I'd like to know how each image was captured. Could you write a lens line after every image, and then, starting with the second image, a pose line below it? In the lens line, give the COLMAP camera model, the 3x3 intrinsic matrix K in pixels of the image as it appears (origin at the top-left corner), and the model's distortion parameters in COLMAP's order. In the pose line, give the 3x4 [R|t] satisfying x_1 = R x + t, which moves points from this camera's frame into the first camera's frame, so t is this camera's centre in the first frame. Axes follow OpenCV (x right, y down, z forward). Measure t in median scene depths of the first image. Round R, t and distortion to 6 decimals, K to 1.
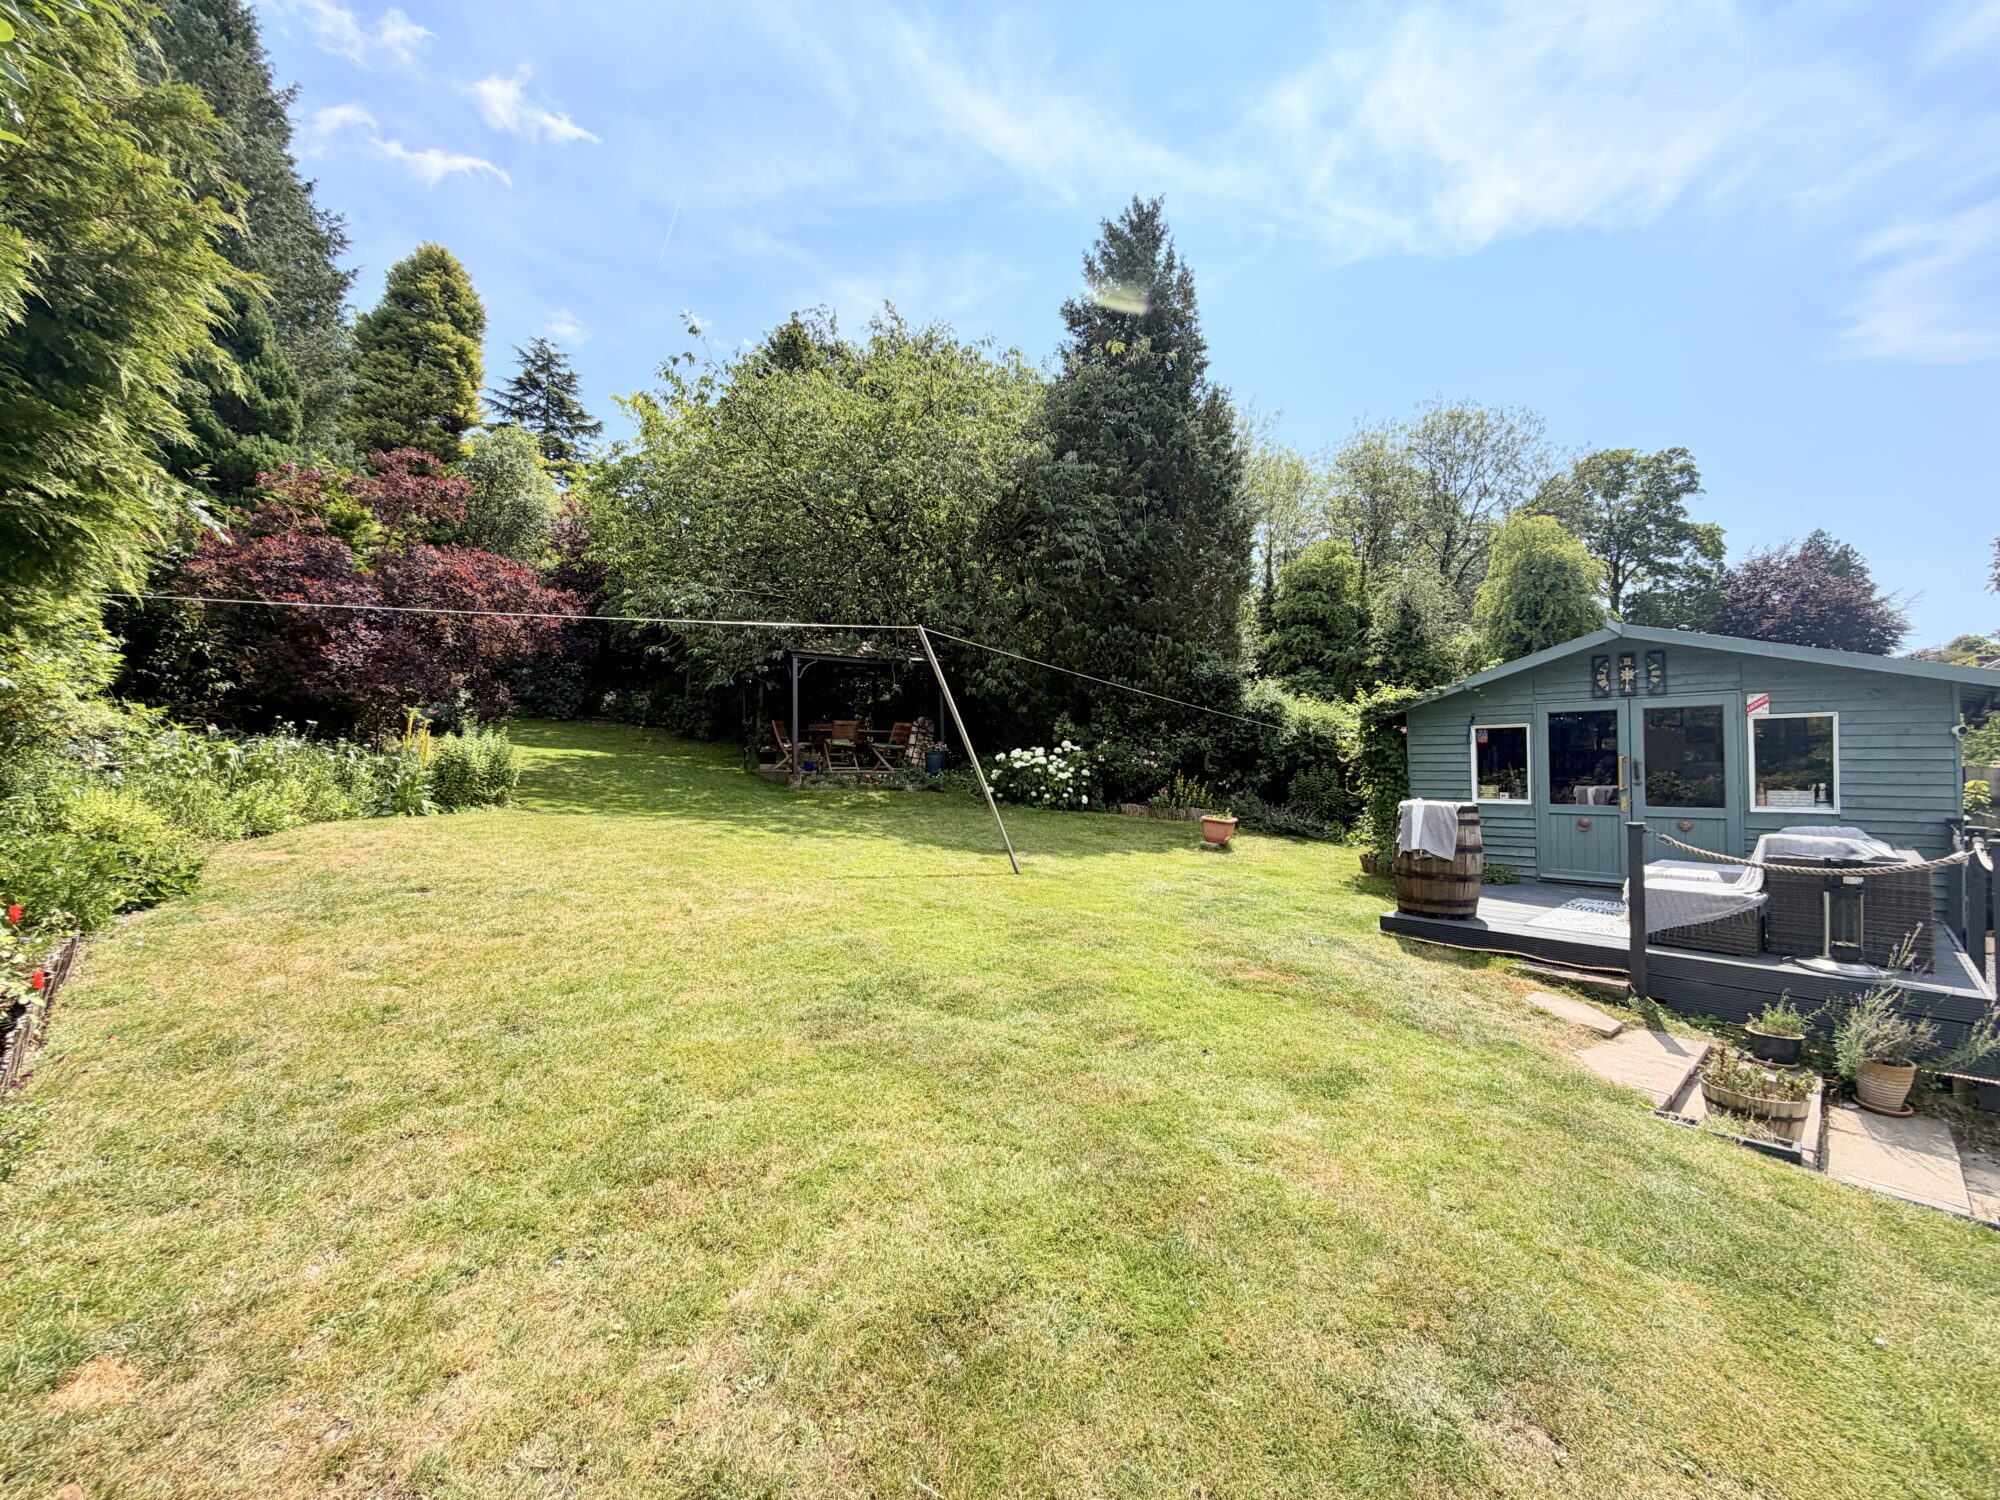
lens RADIAL K [[798.9, 0, 998.0], [0, 798.9, 751.3], [0, 0, 1]] dist [-0.000021, 0.000161]
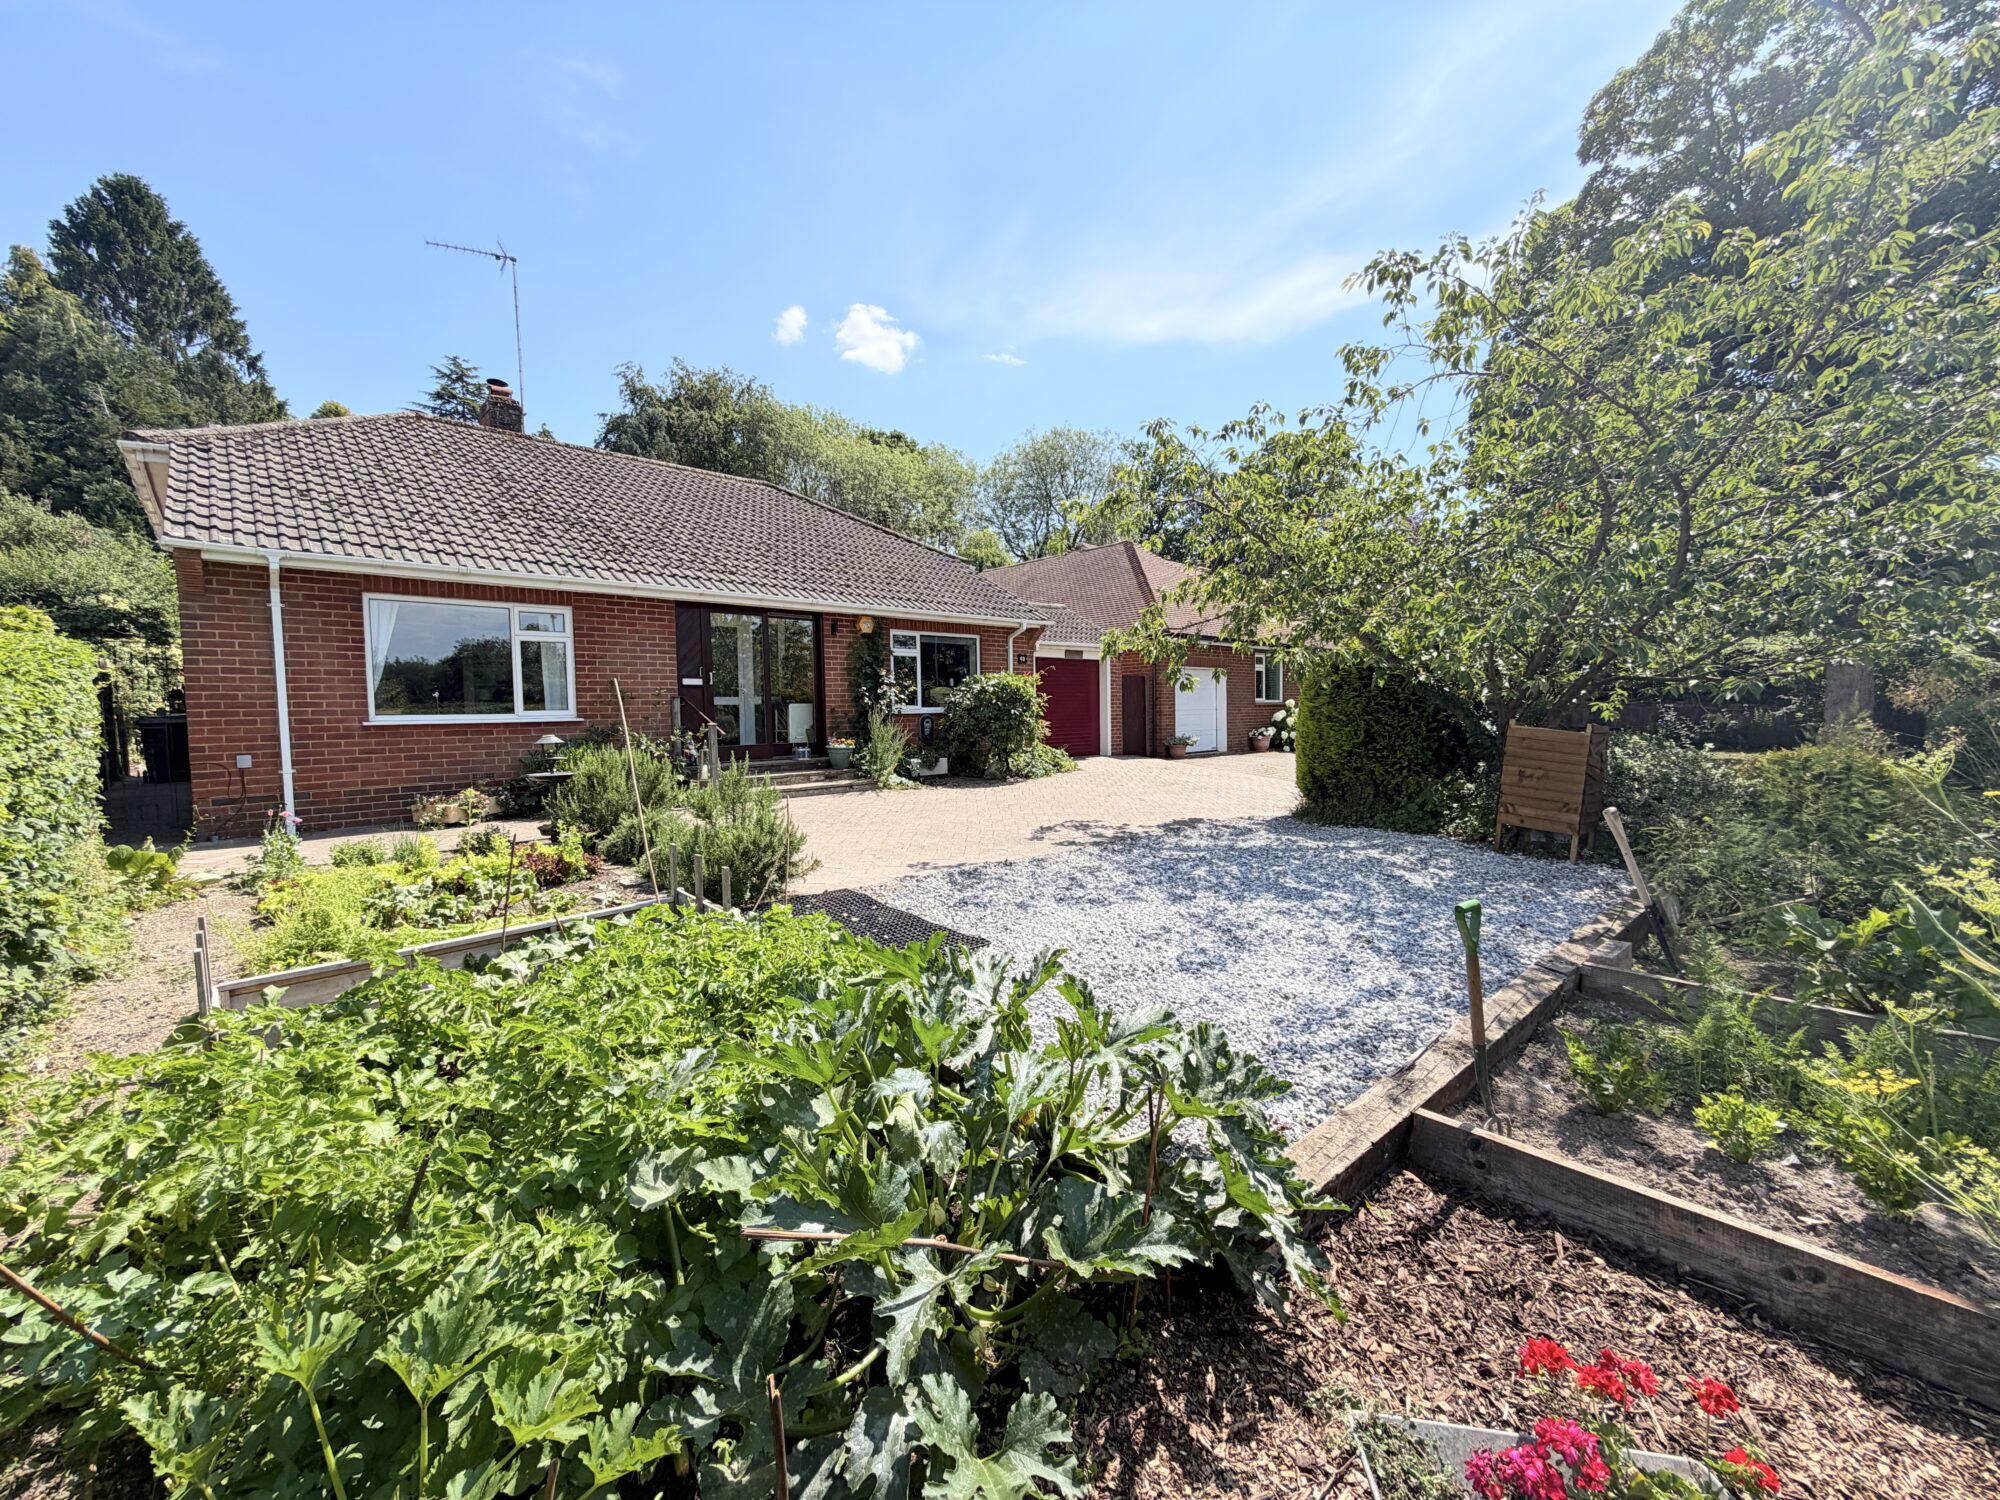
lens RADIAL K [[798.9, 0, 1002.4], [0, 798.9, 756.2], [0, 0, 1]] dist [-0.000021, 0.000161]
pose [[0.999820, -0.018323, -0.004928, 1.284666], [0.018697, 0.995628, 0.091519, 0.054451], [0.003229, -0.091595, 0.995791, -1.382412]]
